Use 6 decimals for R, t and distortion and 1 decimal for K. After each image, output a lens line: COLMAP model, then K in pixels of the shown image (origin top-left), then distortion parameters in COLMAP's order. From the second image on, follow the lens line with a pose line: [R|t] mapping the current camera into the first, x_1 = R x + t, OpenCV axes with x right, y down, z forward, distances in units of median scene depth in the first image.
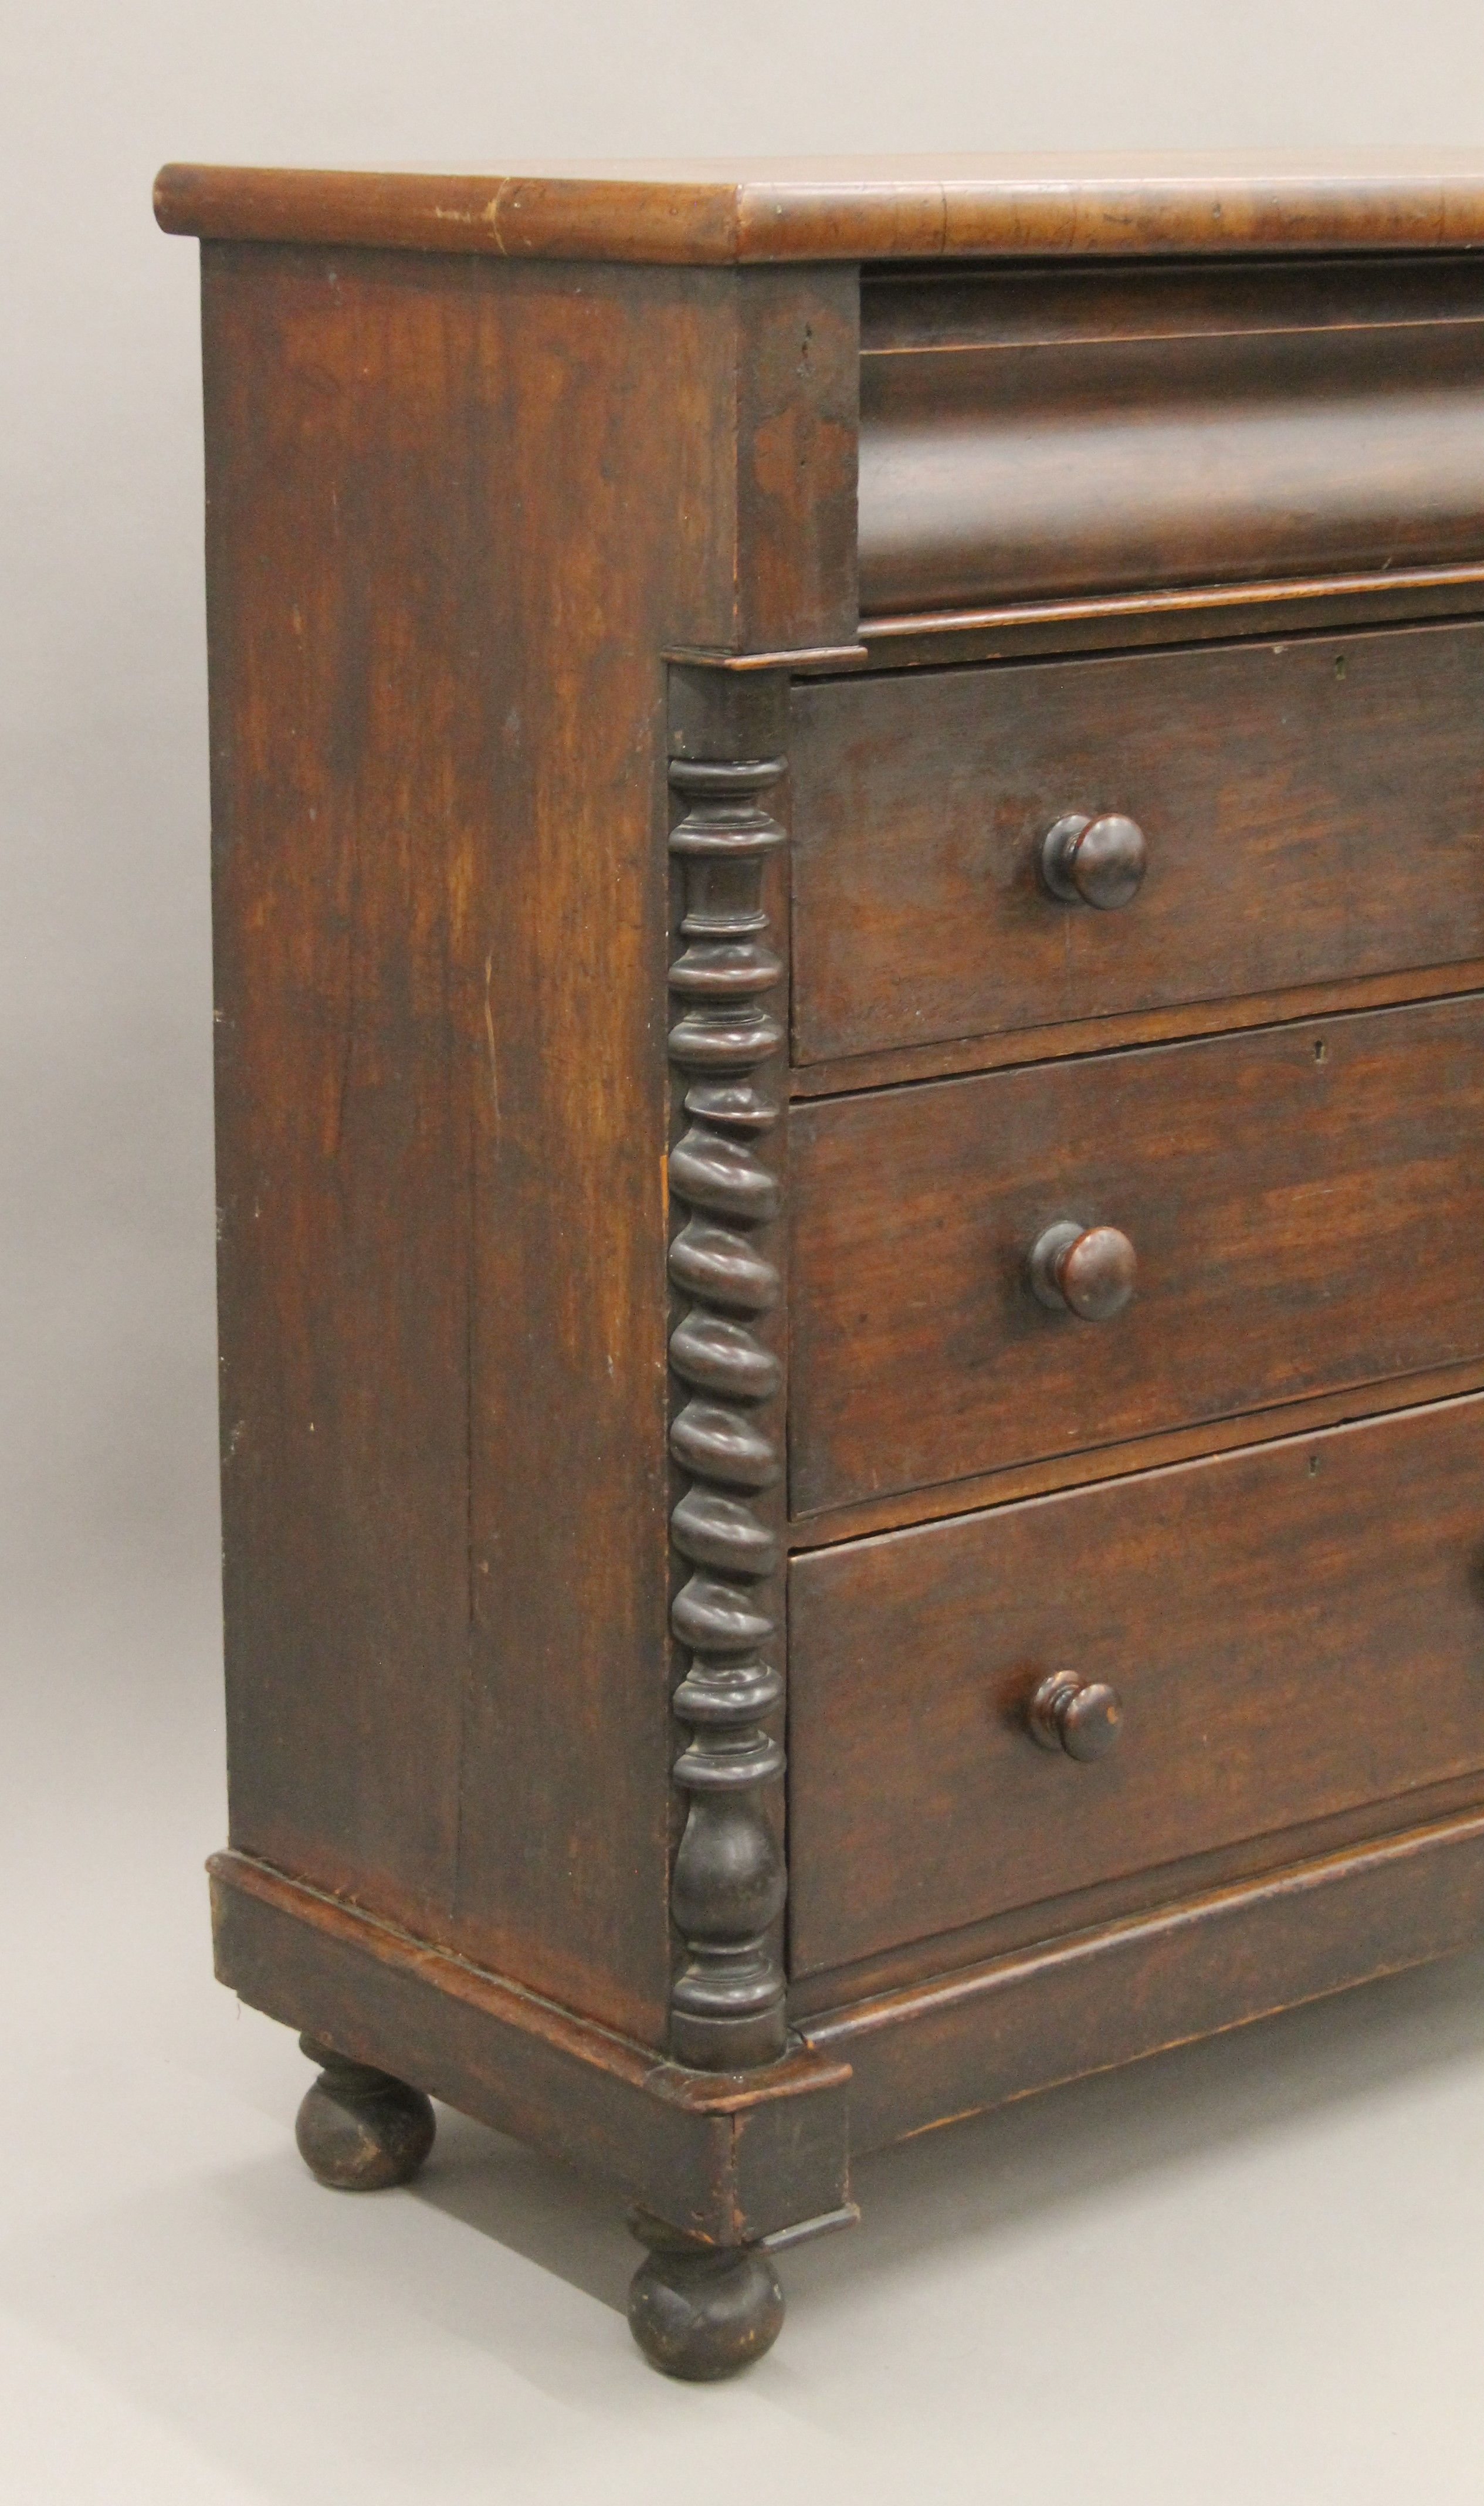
lens RADIAL K [[4626.9, 0, 742.0], [0, 4626.9, 1253.0], [0, 0, 1]] dist [0.130936, -0.351242]
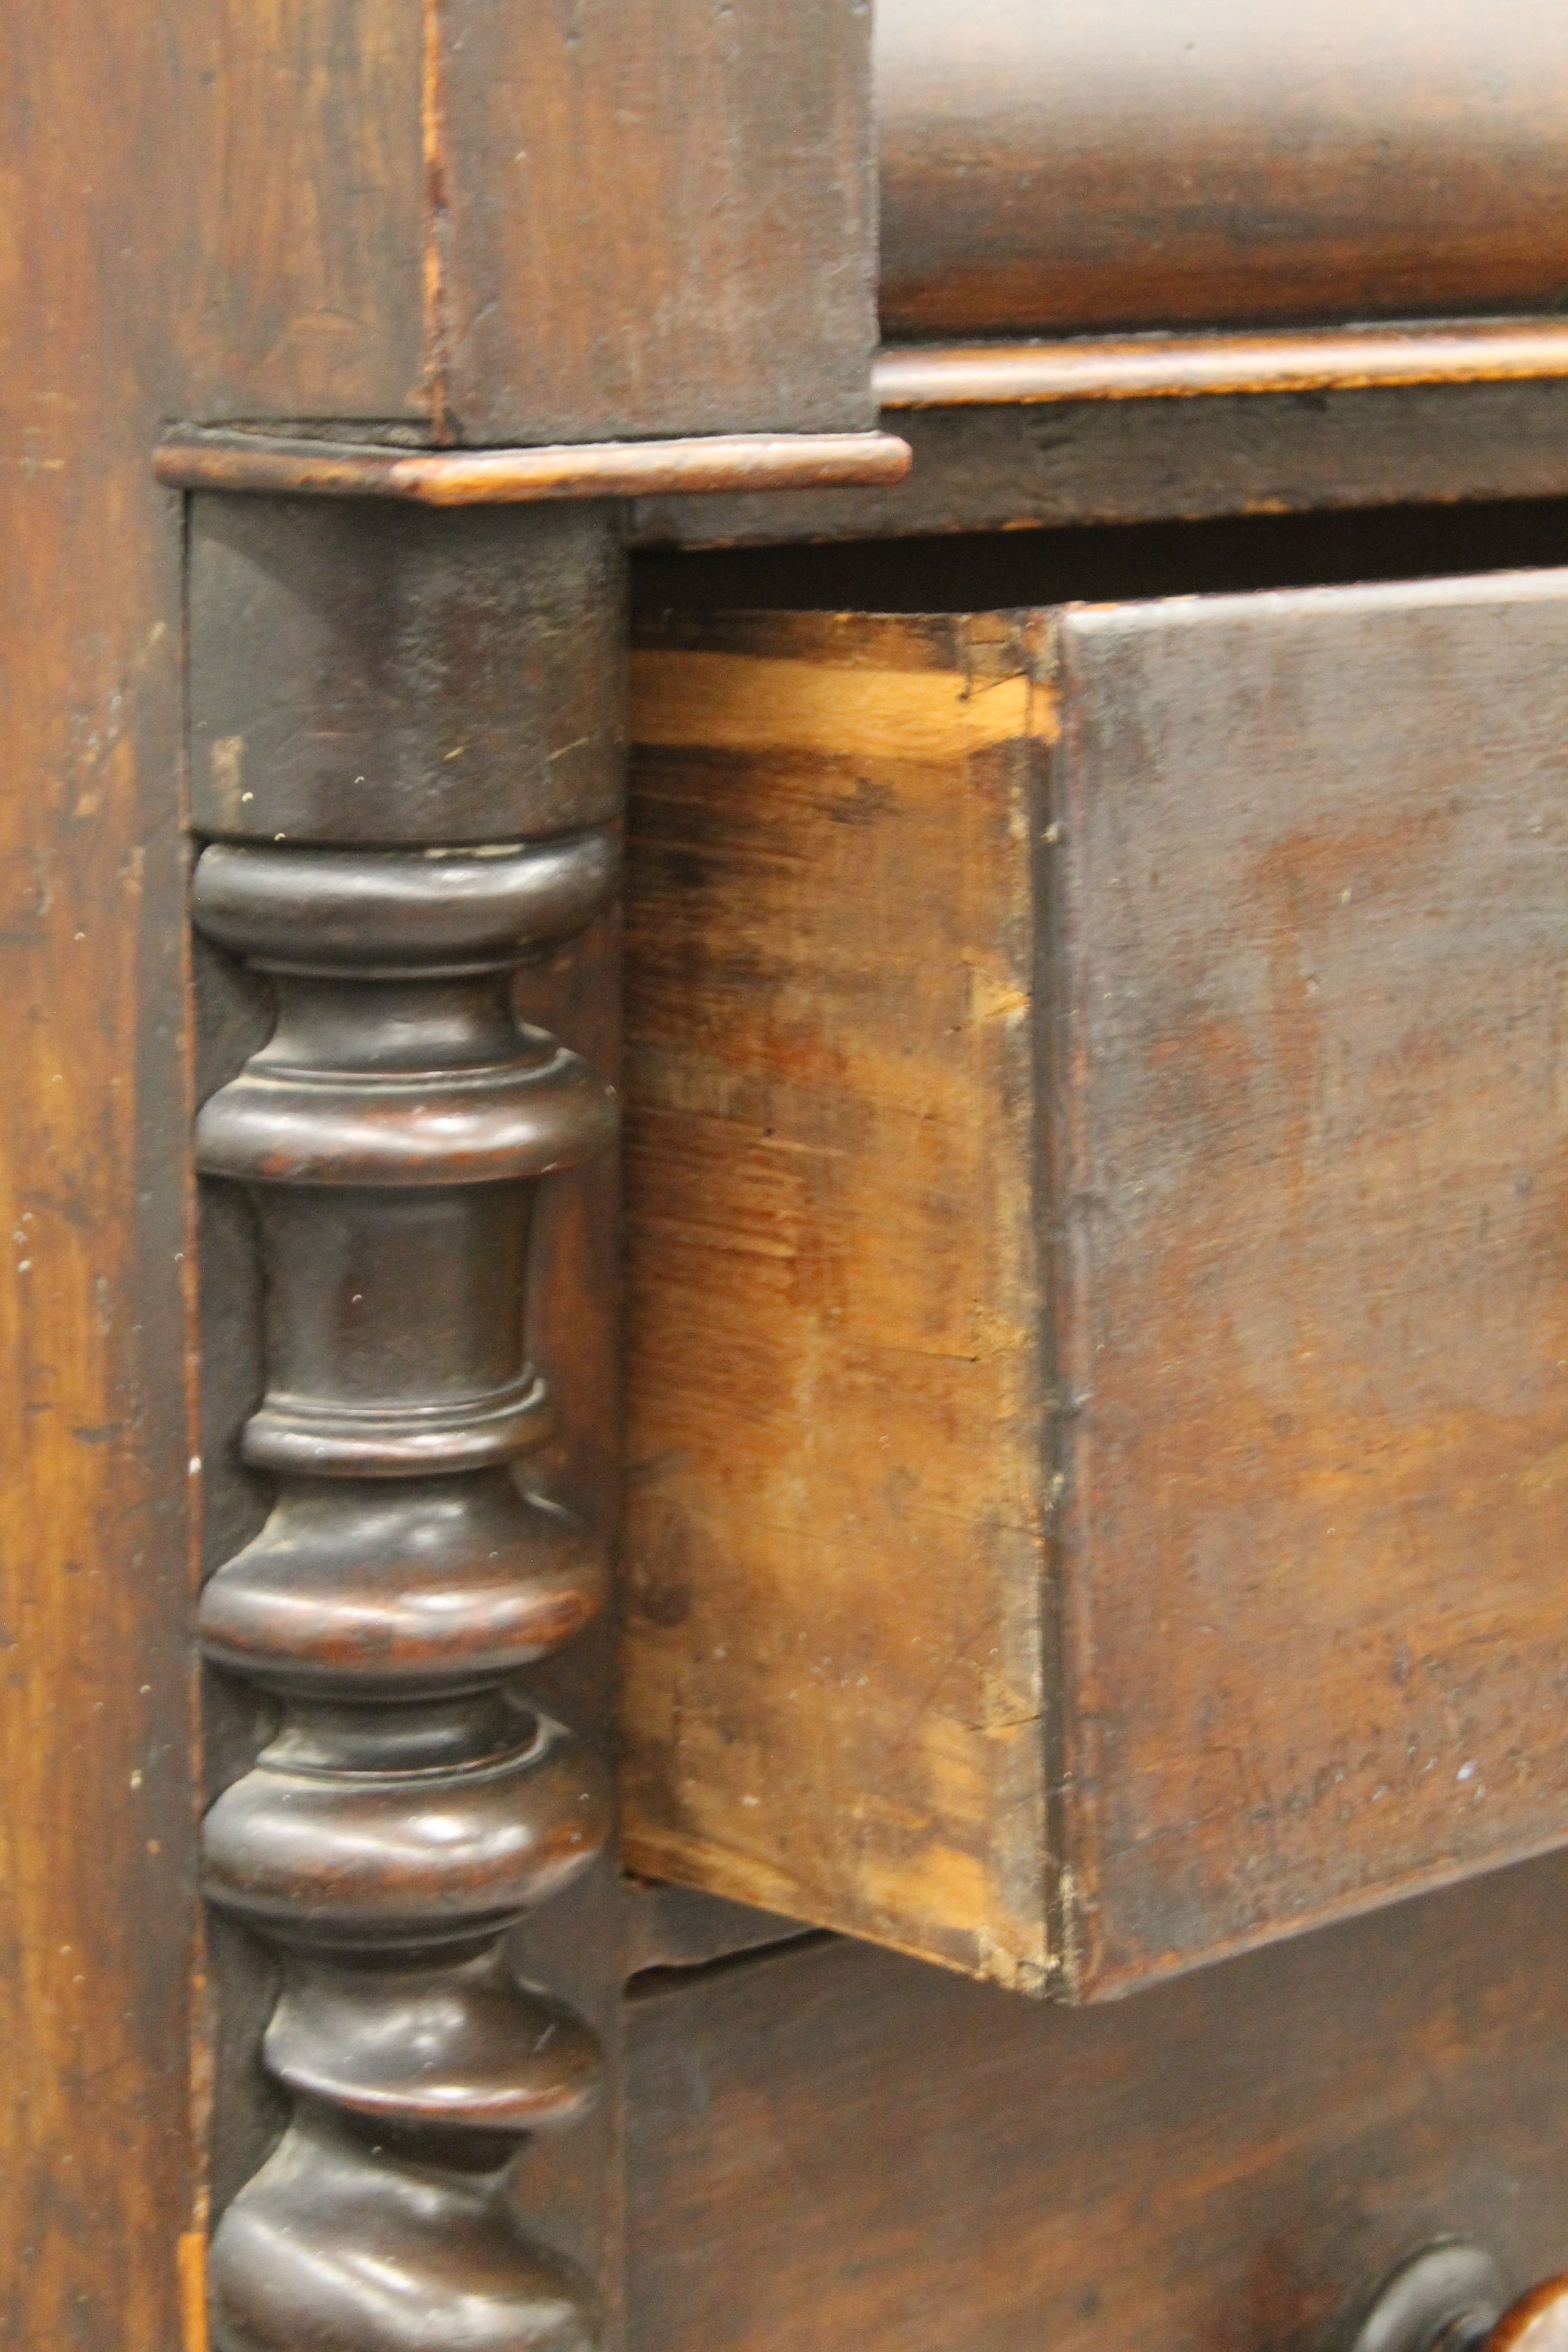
lens RADIAL K [[6088.0, 0, 784.0], [0, 6088.0, 1176.0], [0, 0, 1]] dist [0.068759, 0.720986]
pose [[0.998087, -0.009164, 0.061138, -0.002984], [0.012734, 0.998221, -0.058247, -0.062412], [-0.060496, 0.058914, 0.996428, 0.610829]]
